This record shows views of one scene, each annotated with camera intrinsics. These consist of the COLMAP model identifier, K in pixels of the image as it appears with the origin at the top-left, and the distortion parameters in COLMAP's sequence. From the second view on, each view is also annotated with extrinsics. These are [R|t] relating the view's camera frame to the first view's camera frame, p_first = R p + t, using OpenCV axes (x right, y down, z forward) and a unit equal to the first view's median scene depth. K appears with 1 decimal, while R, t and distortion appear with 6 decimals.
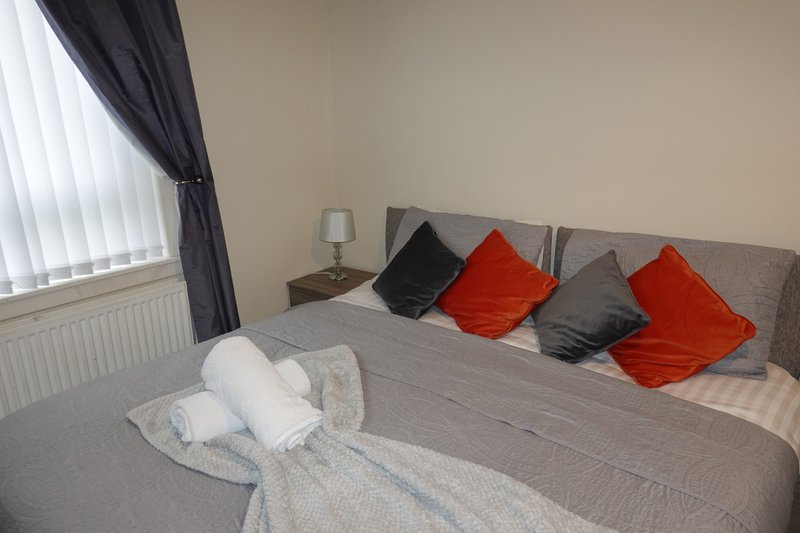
lens RADIAL K [[536.3, 0, 400.0], [0, 536.3, 266.5], [0, 0, 1]] dist [0.003293, 0.003404]
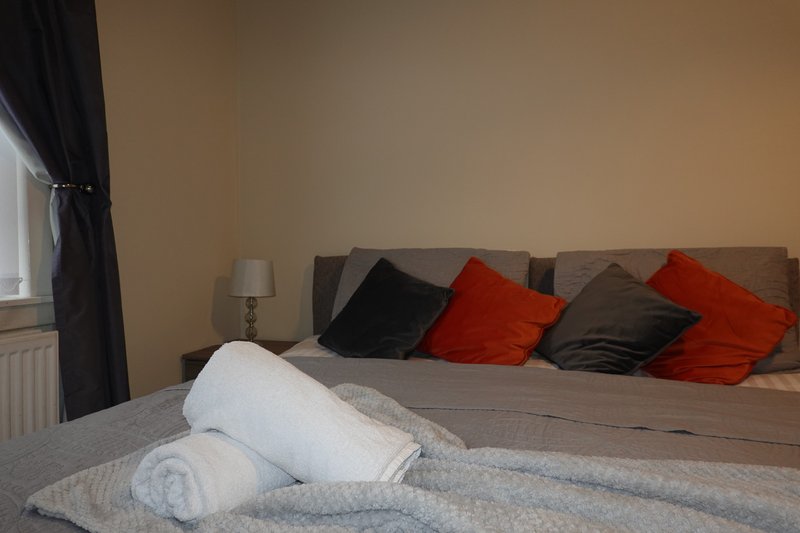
lens RADIAL K [[536.3, 0, 400.0], [0, 536.3, 266.5], [0, 0, 1]] dist [0.003293, 0.003404]
pose [[0.935730, 0.005216, 0.352680, -0.268802], [0.083505, 0.968189, -0.235875, 0.156993], [-0.342691, 0.250166, 0.905527, 0.272955]]
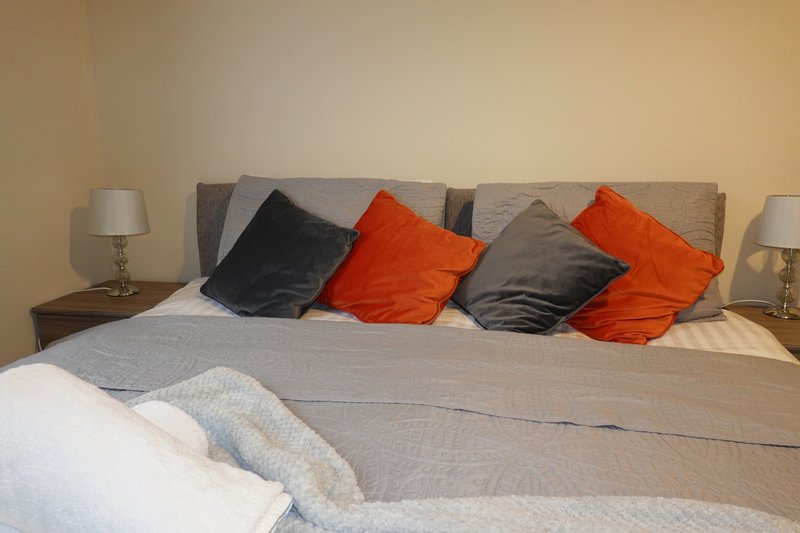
lens RADIAL K [[536.3, 0, 400.0], [0, 536.3, 266.5], [0, 0, 1]] dist [0.003293, 0.003404]
pose [[0.874922, -0.079407, 0.477710, -0.186976], [0.113135, 0.992683, -0.042199, 0.079007], [-0.470863, 0.090967, 0.877504, 0.366709]]
